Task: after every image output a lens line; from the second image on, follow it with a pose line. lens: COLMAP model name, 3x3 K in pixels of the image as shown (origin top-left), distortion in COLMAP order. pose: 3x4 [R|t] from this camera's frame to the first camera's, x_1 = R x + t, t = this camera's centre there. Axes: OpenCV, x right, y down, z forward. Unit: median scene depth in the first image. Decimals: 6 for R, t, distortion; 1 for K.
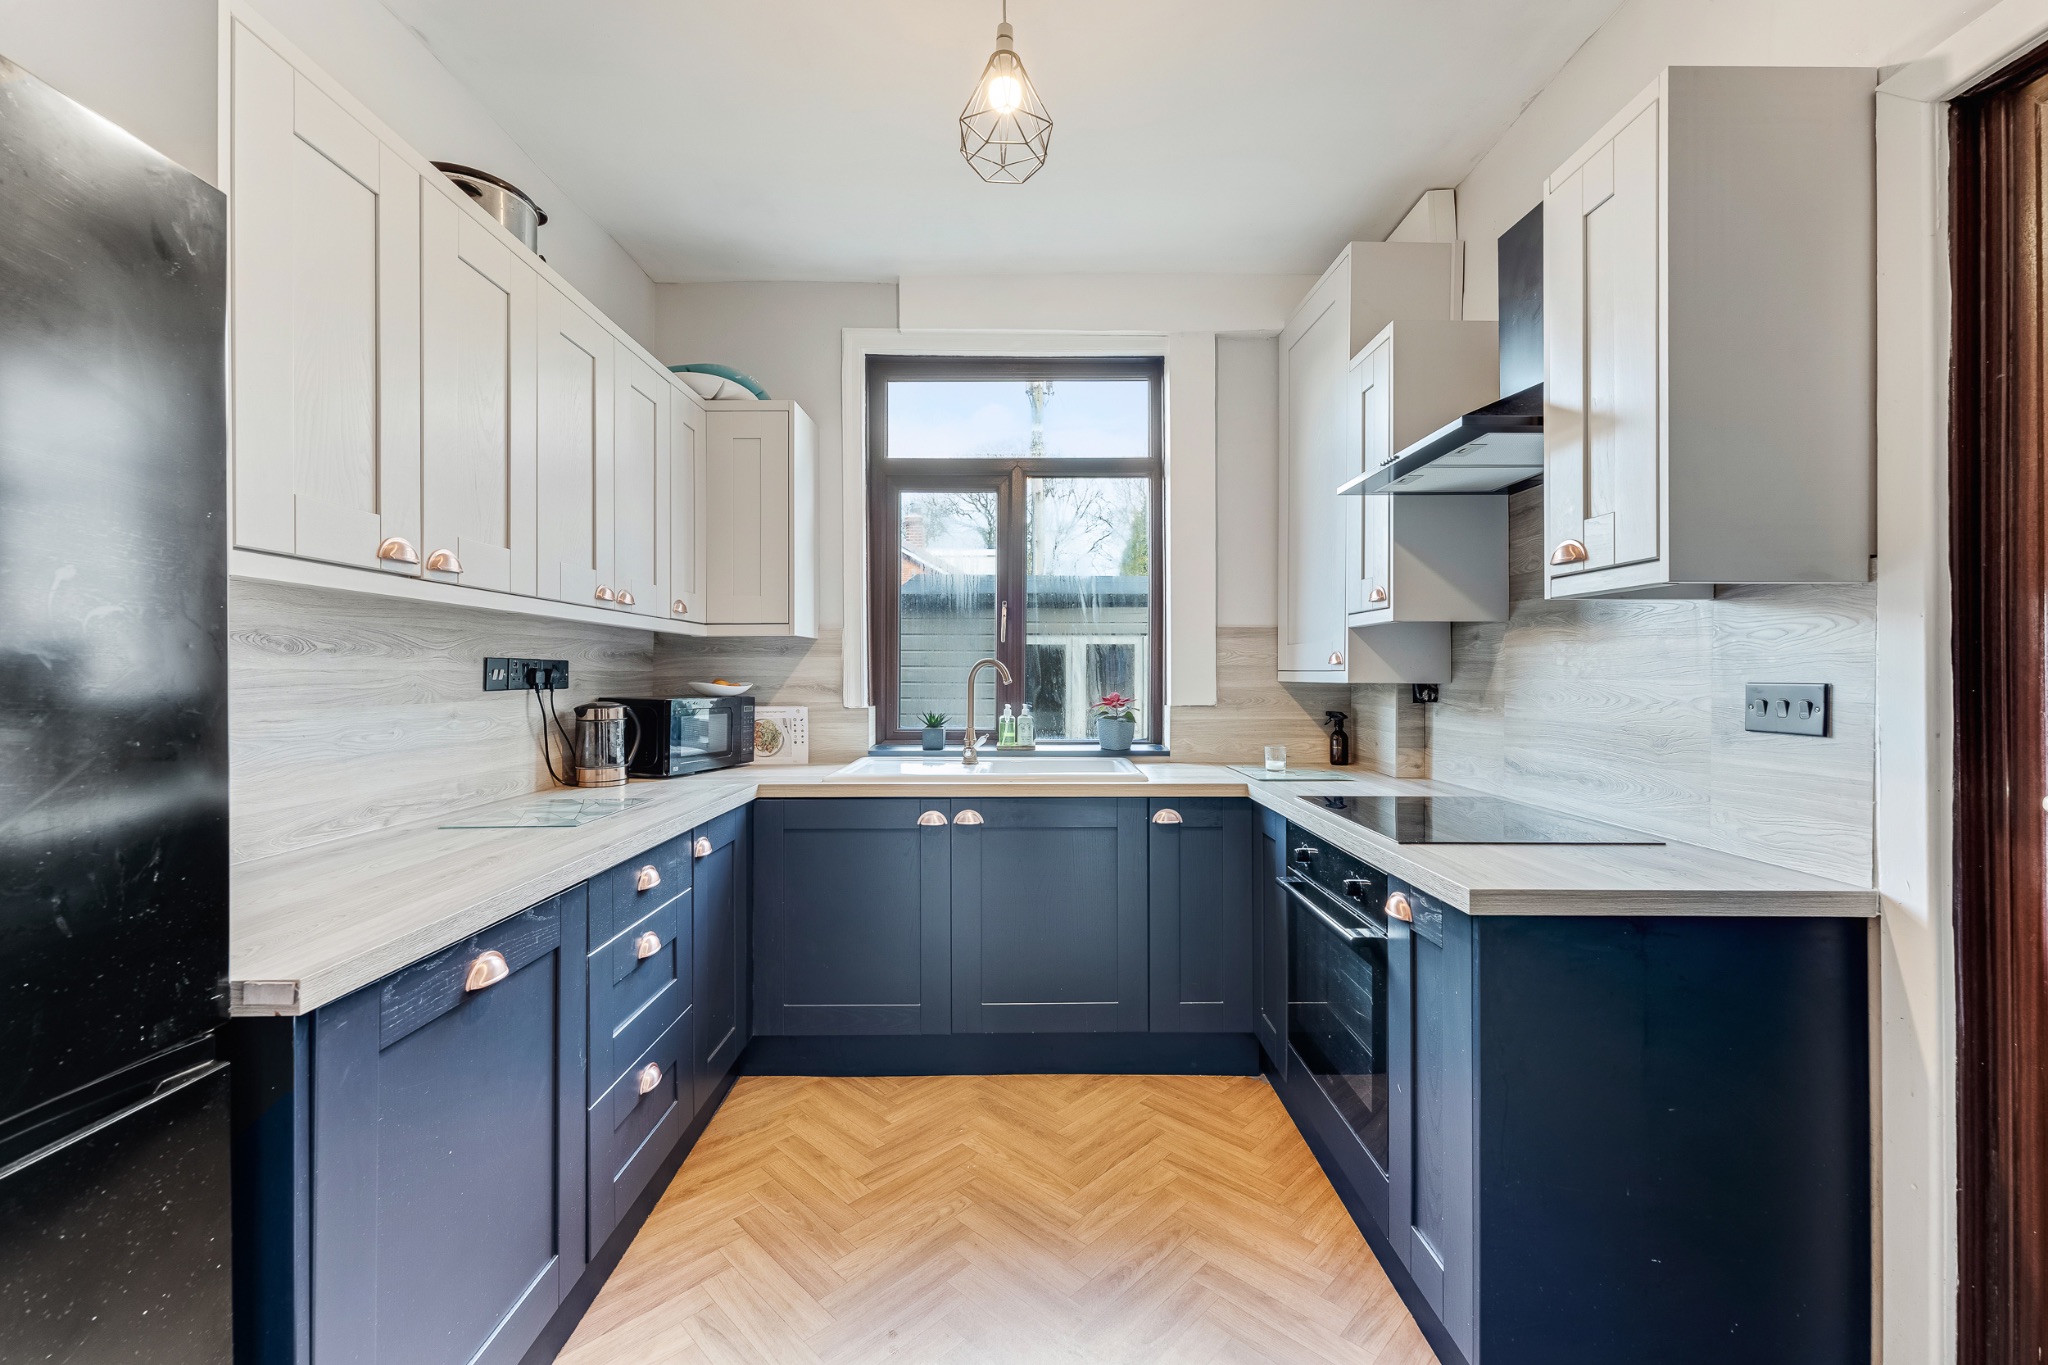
lens RADIAL K [[821.5, 0, 1021.6], [0, 821.5, 670.9], [0, 0, 1]] dist [-0.002685, -0.000461]
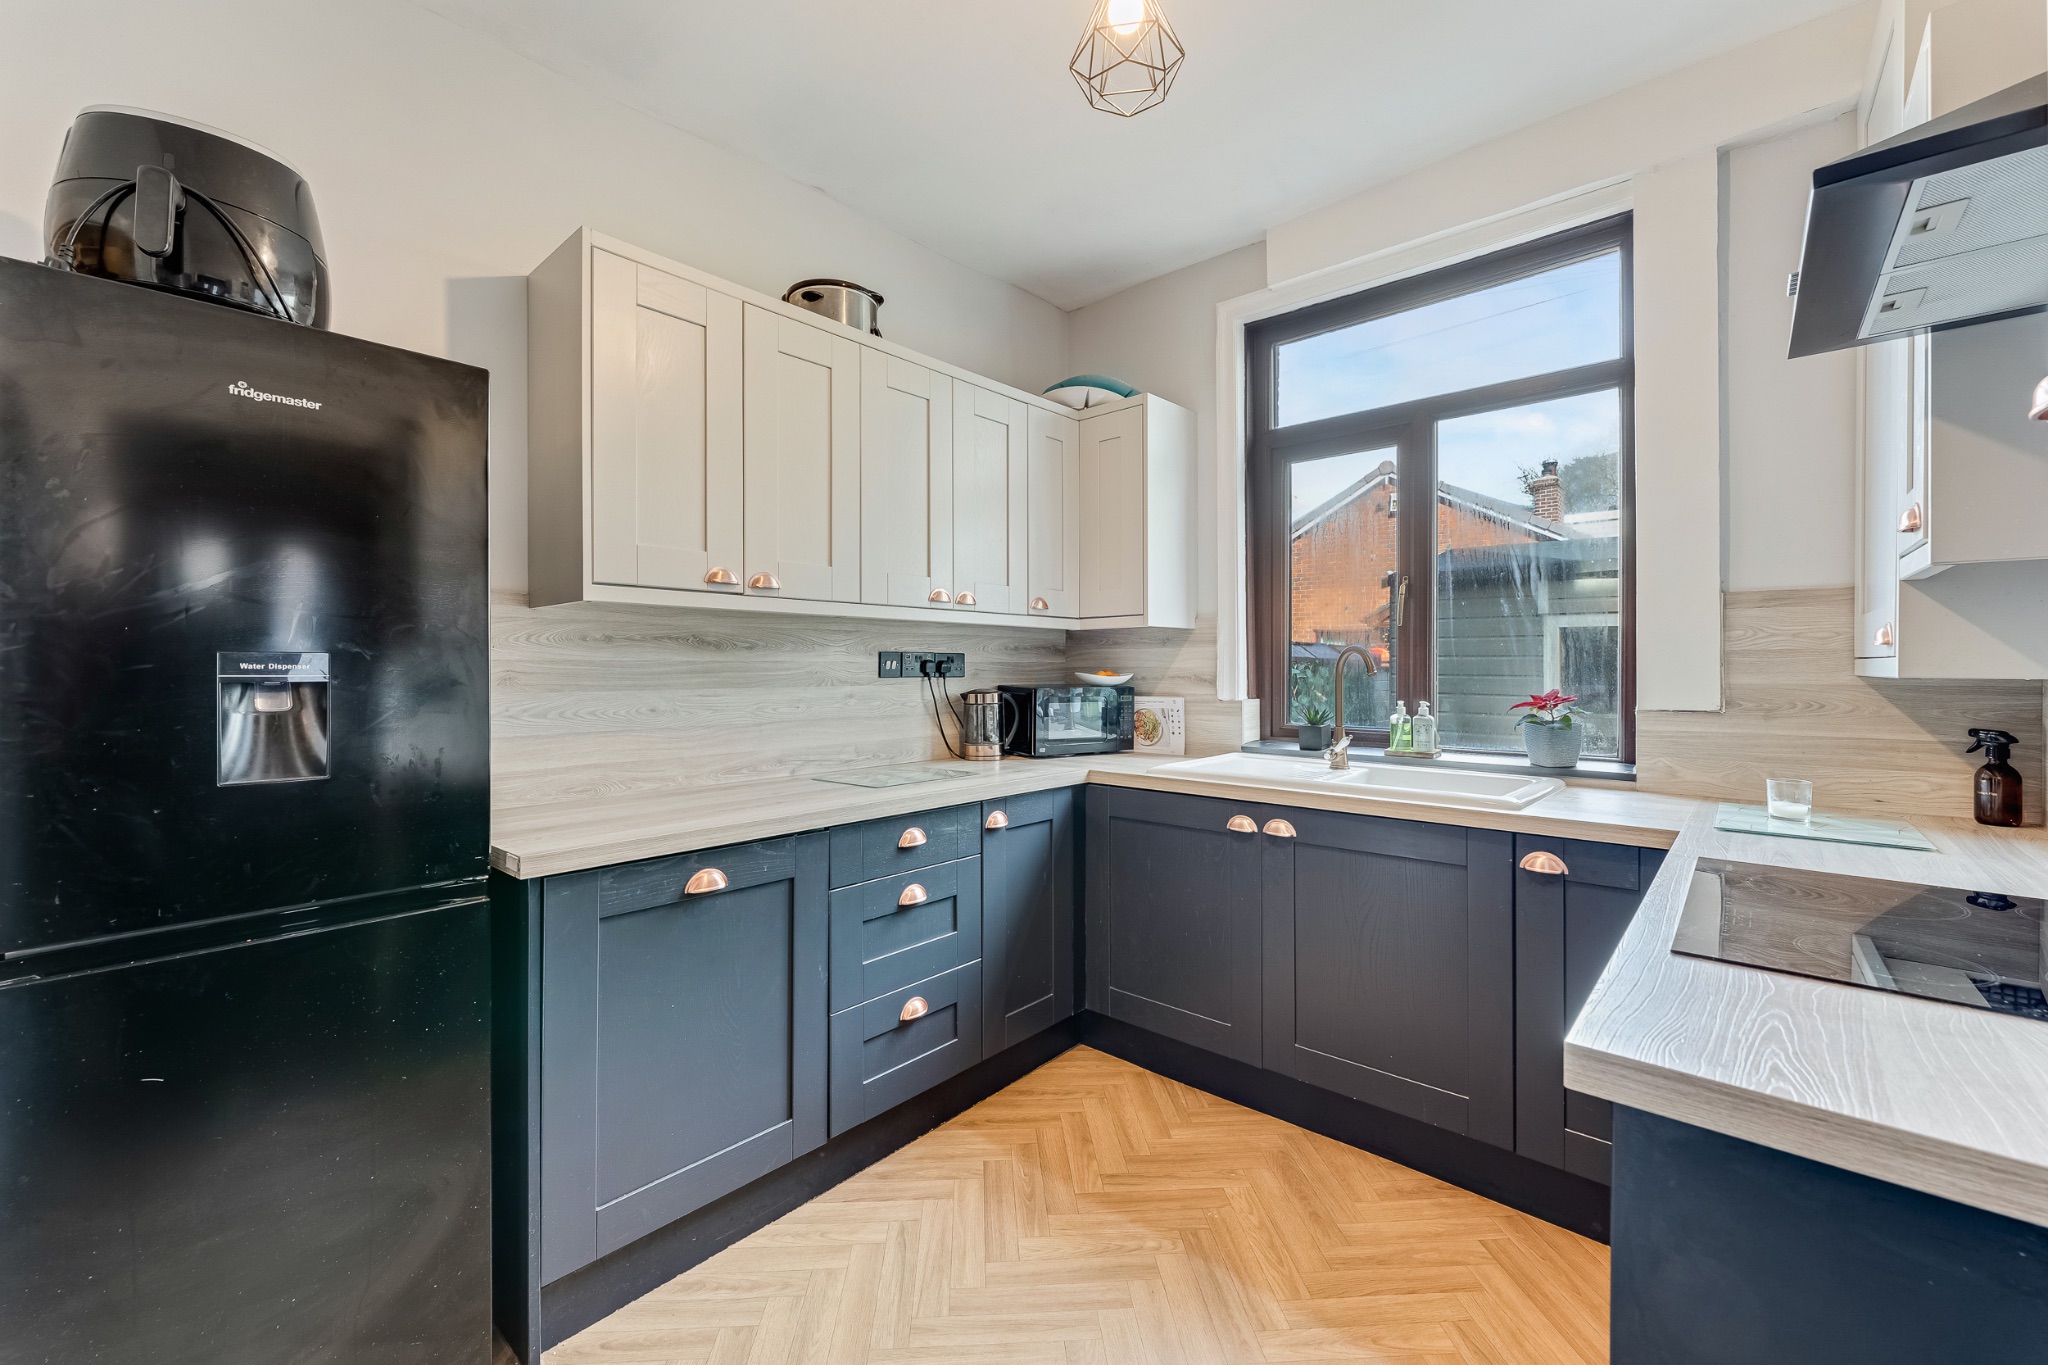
lens RADIAL K [[821.5, 0, 1024.4], [0, 821.5, 664.5], [0, 0, 1]] dist [-0.002685, -0.000461]
pose [[0.745414, -0.001442, -0.666601, 0.321176], [0.002751, 0.999996, 0.000913, 0.002775], [0.666597, -0.002514, 0.745414, 0.167535]]
